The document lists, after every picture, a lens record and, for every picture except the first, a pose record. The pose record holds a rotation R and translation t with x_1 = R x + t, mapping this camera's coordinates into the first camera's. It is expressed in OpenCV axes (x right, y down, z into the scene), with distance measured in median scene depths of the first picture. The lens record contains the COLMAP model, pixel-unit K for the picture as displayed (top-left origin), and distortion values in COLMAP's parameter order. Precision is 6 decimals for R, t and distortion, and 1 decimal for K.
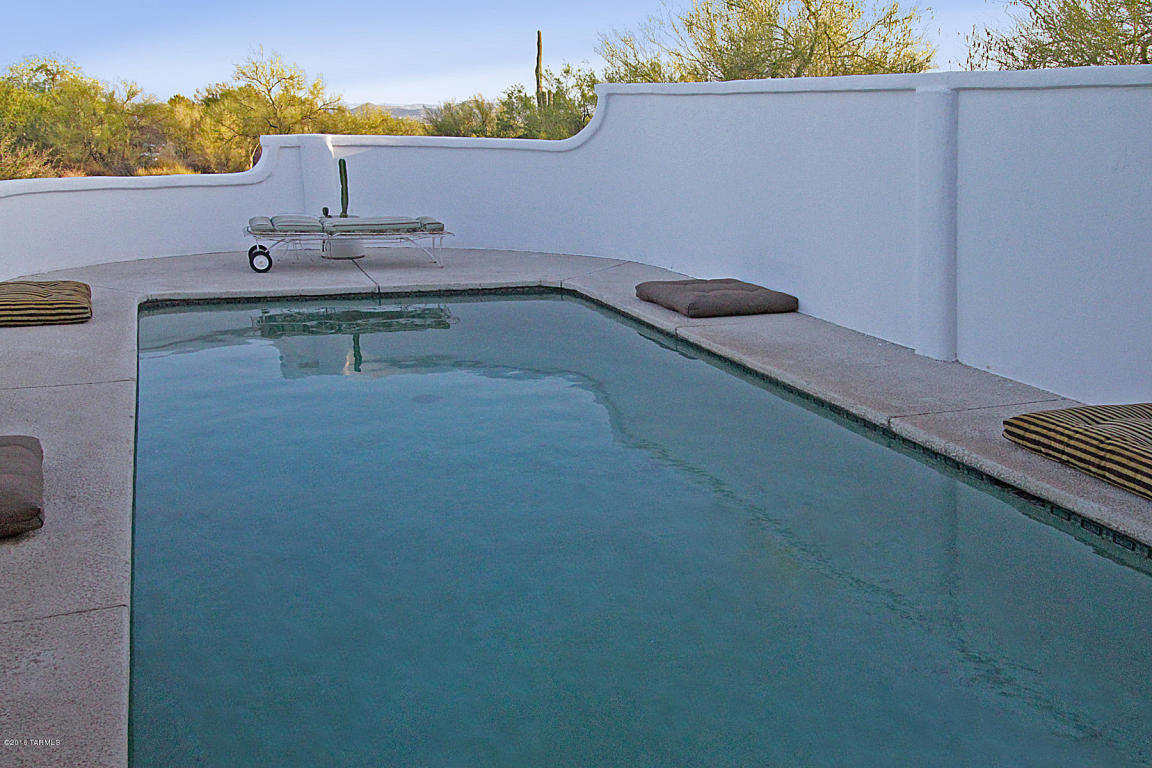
lens RADIAL K [[1001.0, 0, 576.0], [0, 1001.0, 384.0], [0, 0, 1]] dist [0.038553, 0.003460]
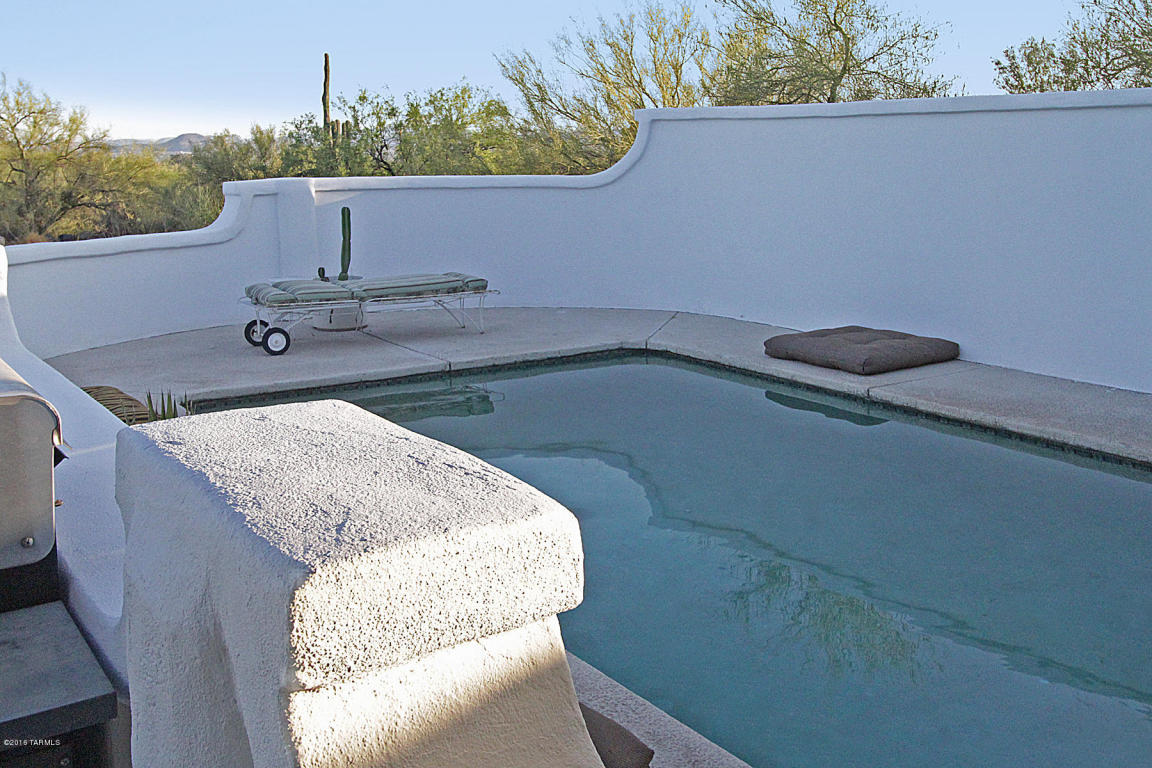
lens RADIAL K [[1119.0, 0, 576.0], [0, 1119.0, 384.0], [0, 0, 1]] dist [0.012406, 0.001171]
pose [[0.973899, -0.072084, 0.215232, -0.250785], [0.082844, 0.995703, -0.041386, -0.030321], [-0.211324, 0.058137, 0.975686, 0.095094]]
